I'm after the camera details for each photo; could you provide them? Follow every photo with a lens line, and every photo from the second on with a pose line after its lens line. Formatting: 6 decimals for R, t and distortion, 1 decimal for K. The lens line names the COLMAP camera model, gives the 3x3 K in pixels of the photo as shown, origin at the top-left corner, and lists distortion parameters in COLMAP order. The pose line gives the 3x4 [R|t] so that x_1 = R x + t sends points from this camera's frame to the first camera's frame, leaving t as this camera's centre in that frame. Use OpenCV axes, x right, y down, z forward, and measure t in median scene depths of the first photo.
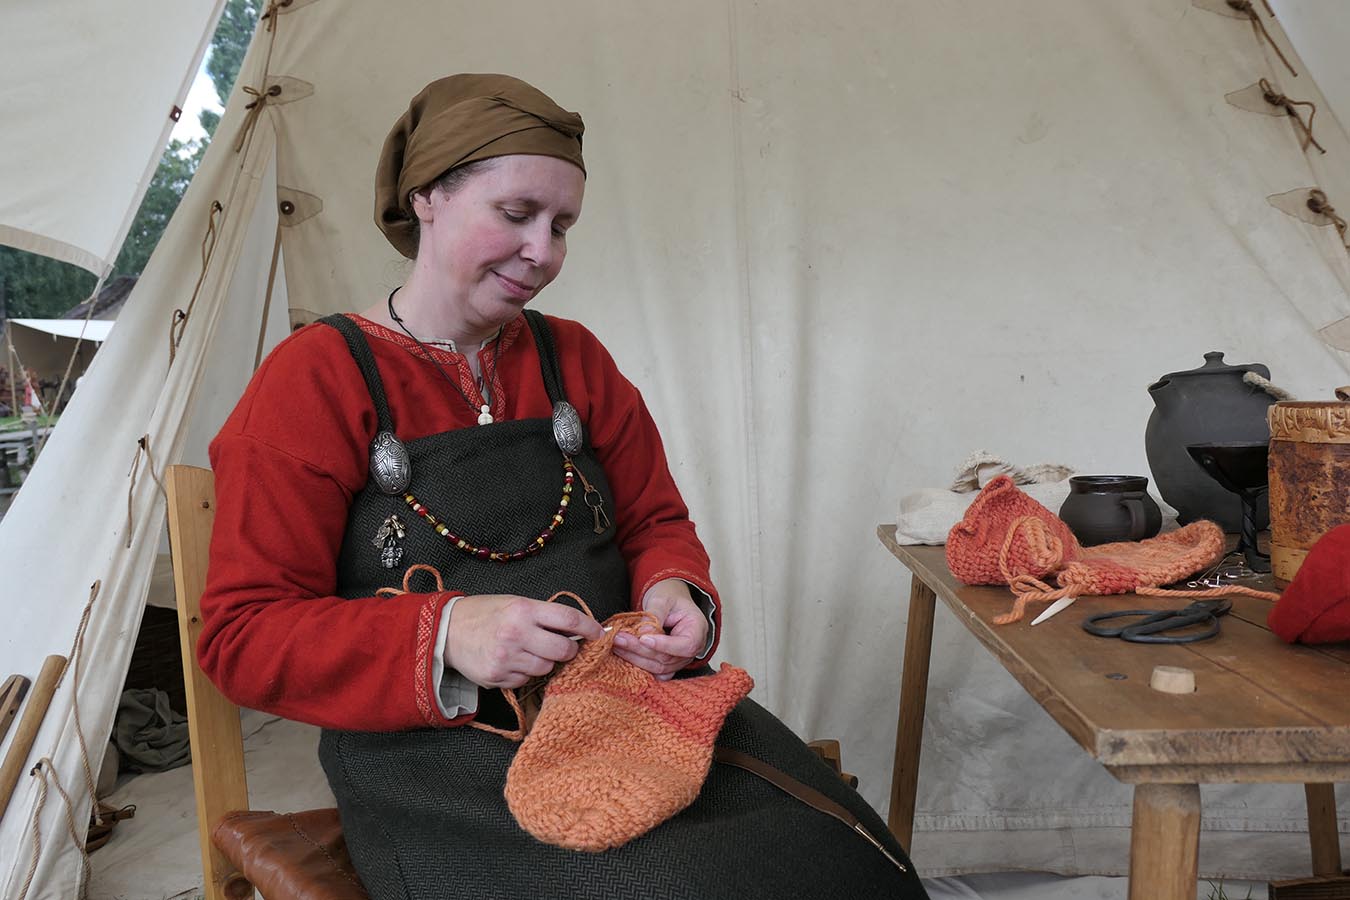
lens RADIAL K [[937.5, 0, 678.3], [0, 937.5, 437.5], [0, 0, 1]] dist [-0.013052, -0.001043]
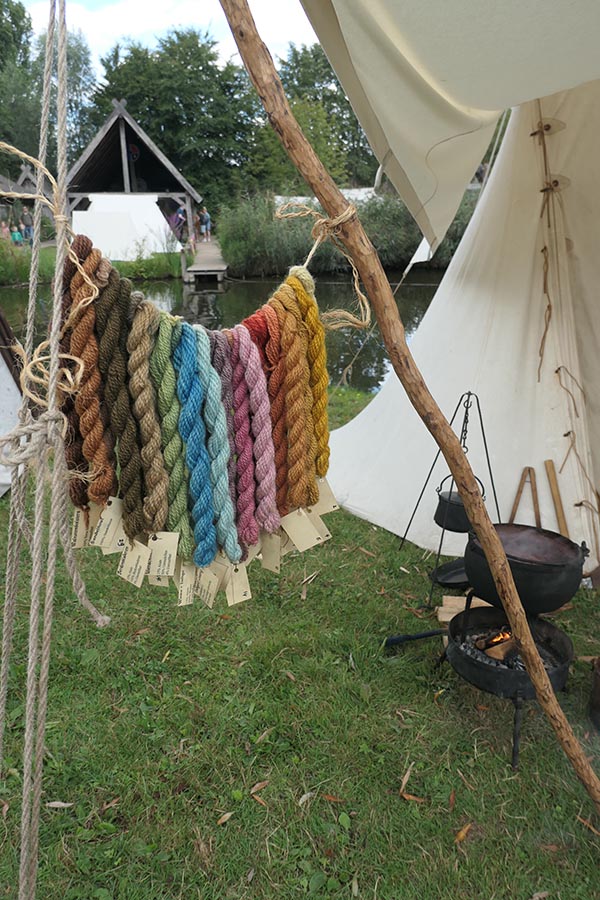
lens RADIAL K [[616.0, 0, 300.0], [0, 616.0, 450.0], [0, 0, 1]] dist [-0.012470, -0.003476]
pose [[0.997041, 0.023777, 0.073105, -2.168427], [-0.041815, 0.965721, 0.256193, -0.267857], [-0.064508, -0.258492, 0.963857, -0.785551]]
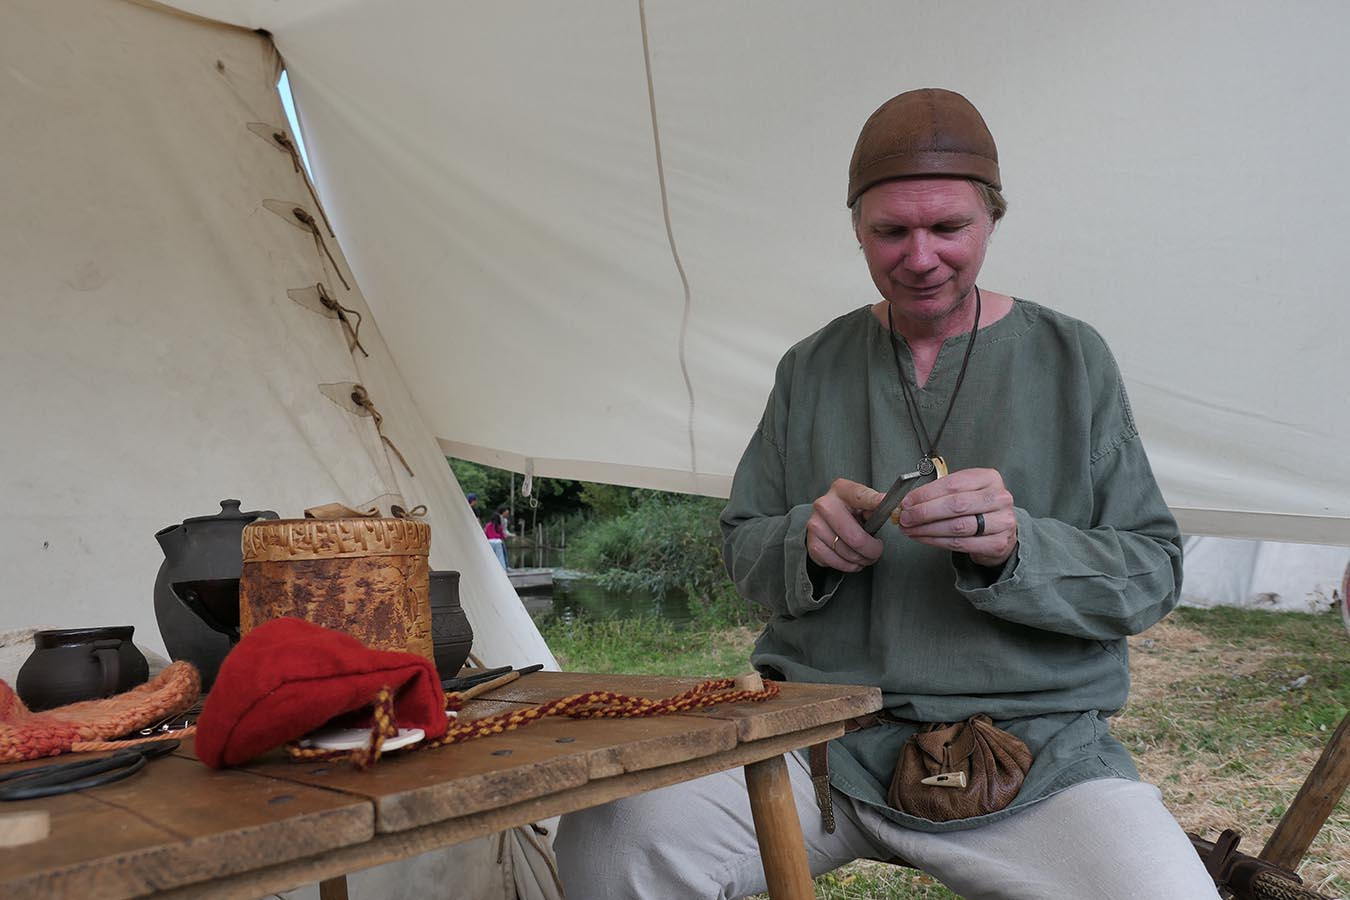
lens RADIAL K [[924.0, 0, 675.0], [0, 924.0, 450.0], [0, 0, 1]] dist [-0.012470, -0.003476]
pose [[0.635577, 0.108220, 0.764415, 0.136864], [0.056422, 0.980968, -0.185791, 0.064334], [-0.769973, 0.161214, 0.617374, 0.048221]]
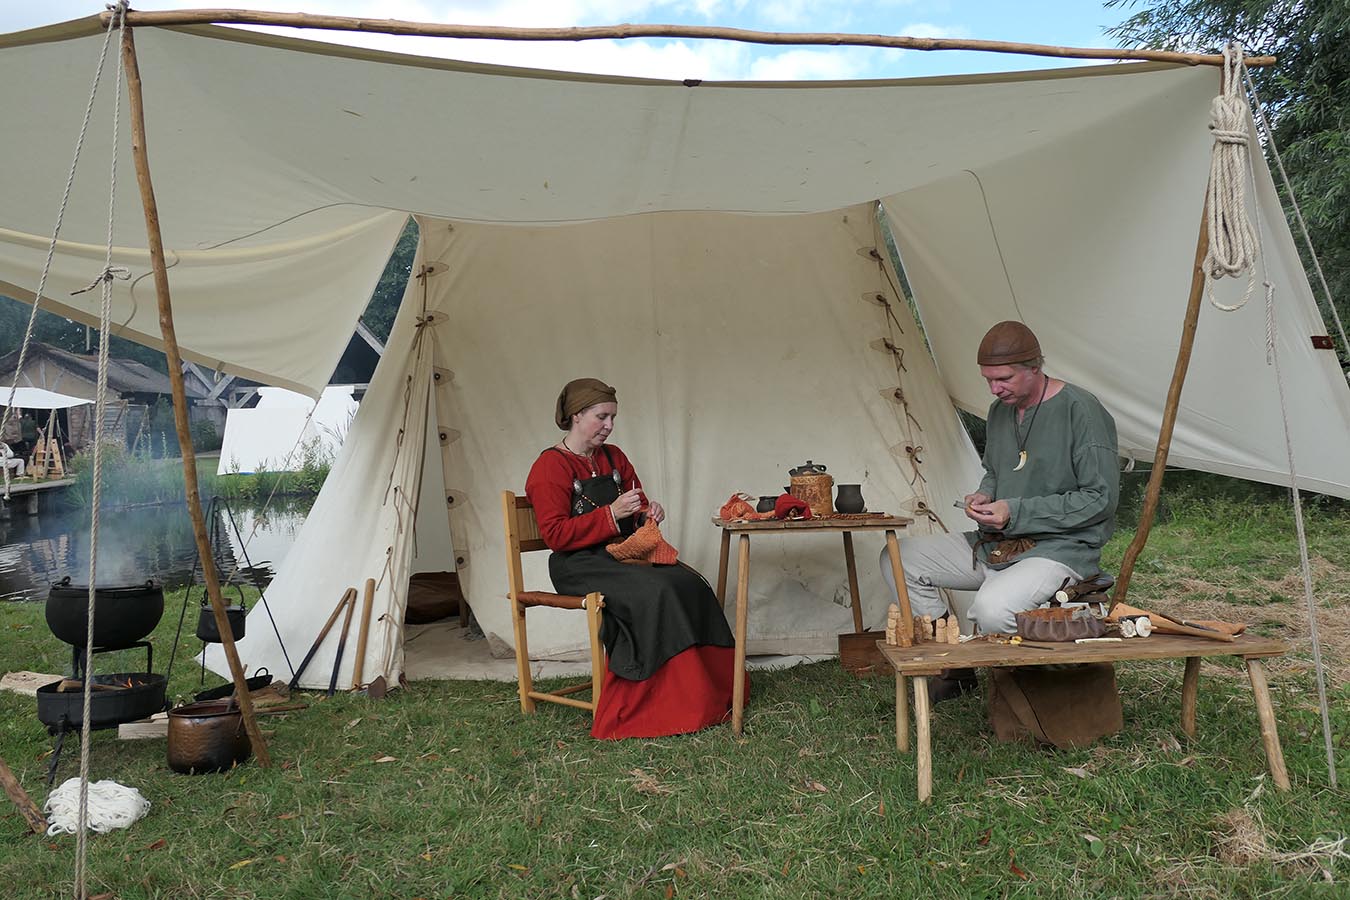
lens RADIAL K [[937.5, 0, 678.3], [0, 937.5, 437.5], [0, 0, 1]] dist [-0.013052, -0.001043]
pose [[0.992876, 0.016927, 0.117944, -0.269986], [-0.007012, 0.996443, -0.083978, 0.111112], [-0.118946, 0.082553, 0.989463, -2.160654]]
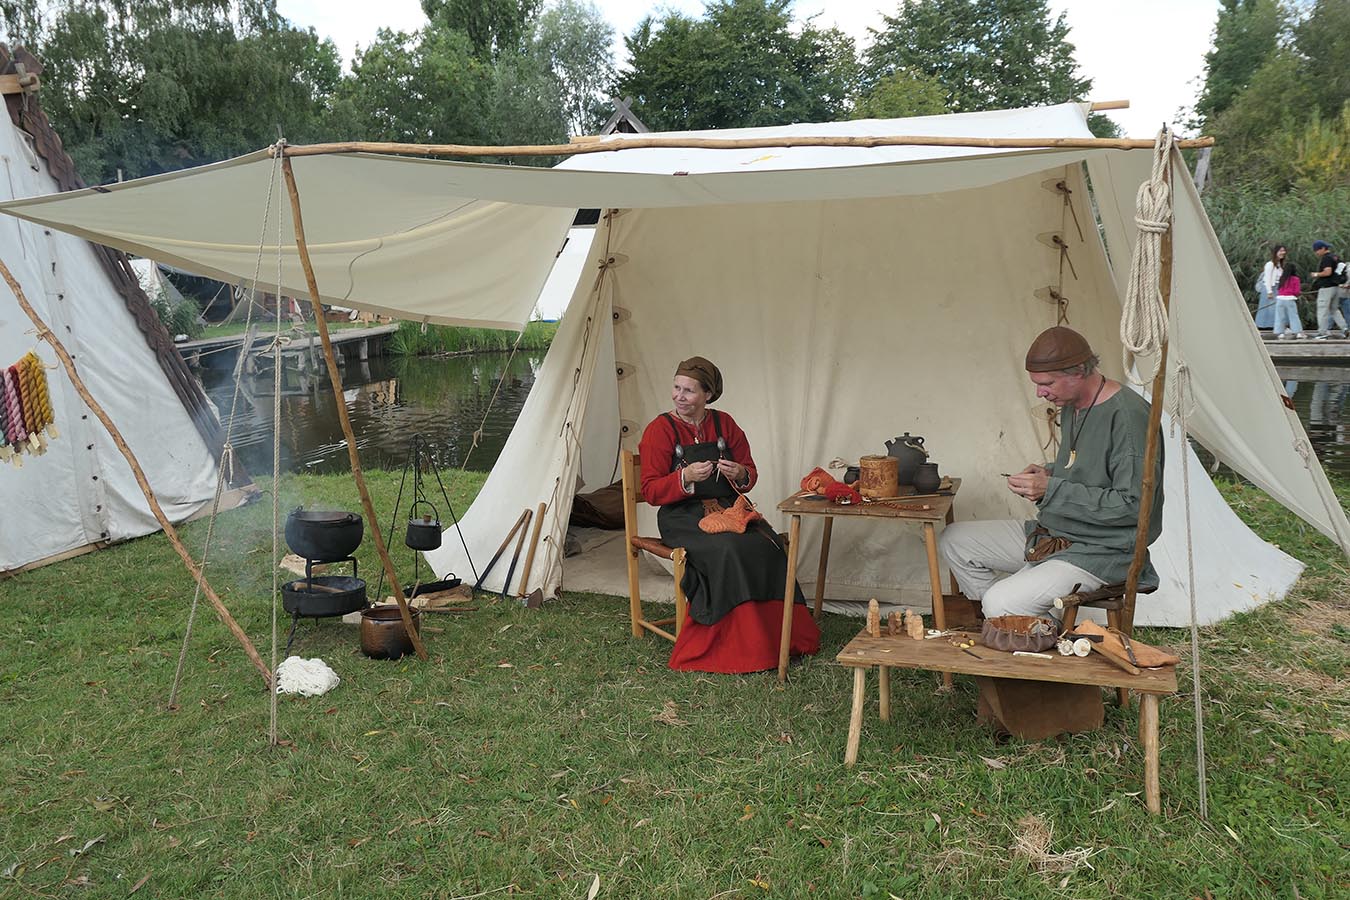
lens RADIAL K [[1088.7, 0, 677.9], [0, 1088.7, 422.1], [0, 0, 1]] dist [0.003895, 0.001045]
pose [[0.974182, 0.056368, -0.218615, 0.616576], [-0.041475, 0.996533, 0.072125, -0.372944], [0.221923, -0.061196, 0.973142, -3.030233]]
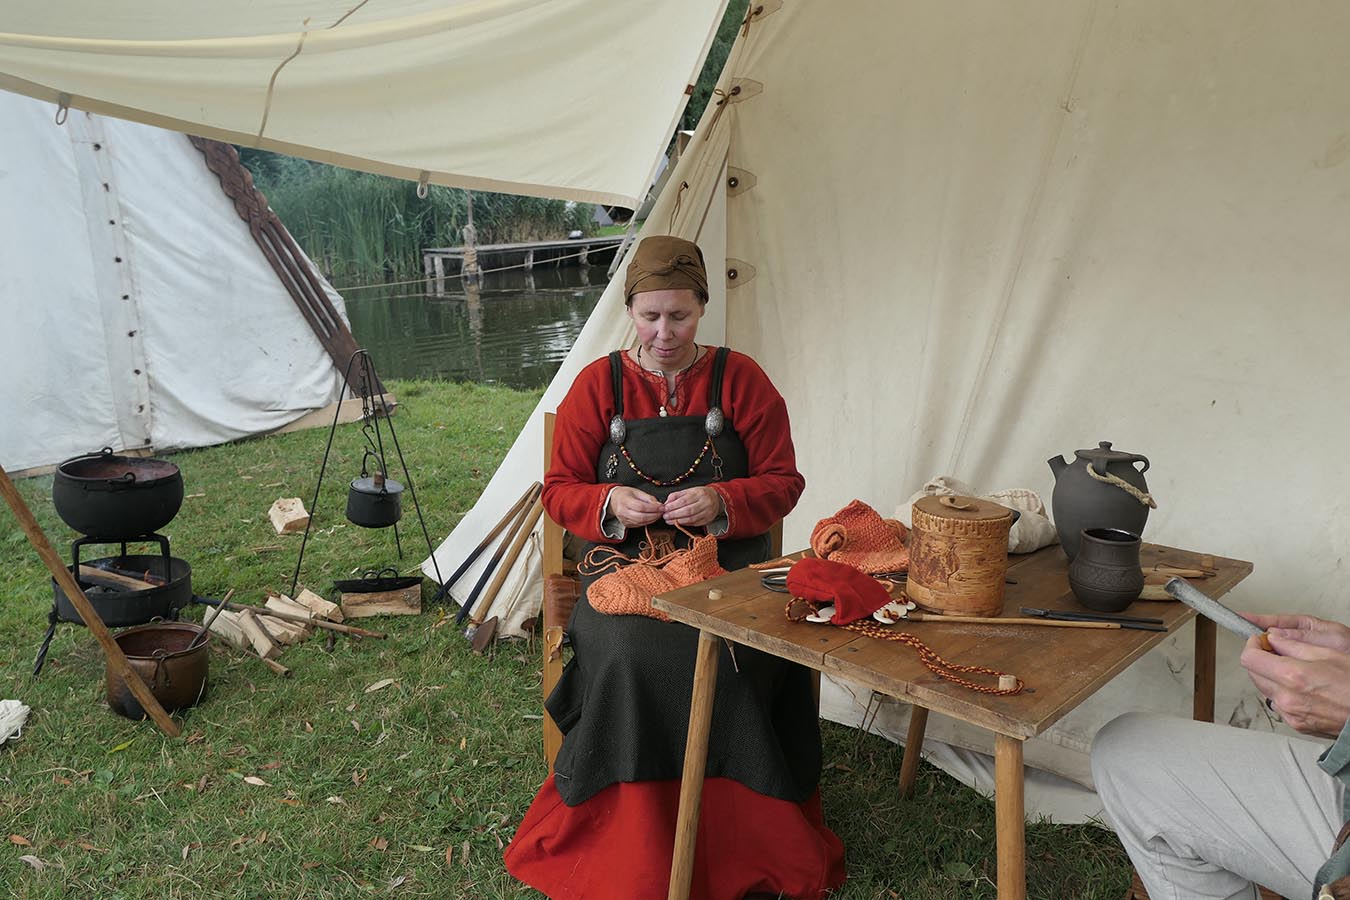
lens RADIAL K [[1107.6, 0, 650.4], [0, 1107.6, 424.7], [0, 0, 1]] dist [-0.000617, -0.002243]
pose [[0.793725, 0.171928, -0.583474, 0.986965], [-0.081499, 0.980634, 0.178088, -0.354303], [0.602793, -0.093800, 0.792365, -0.784418]]
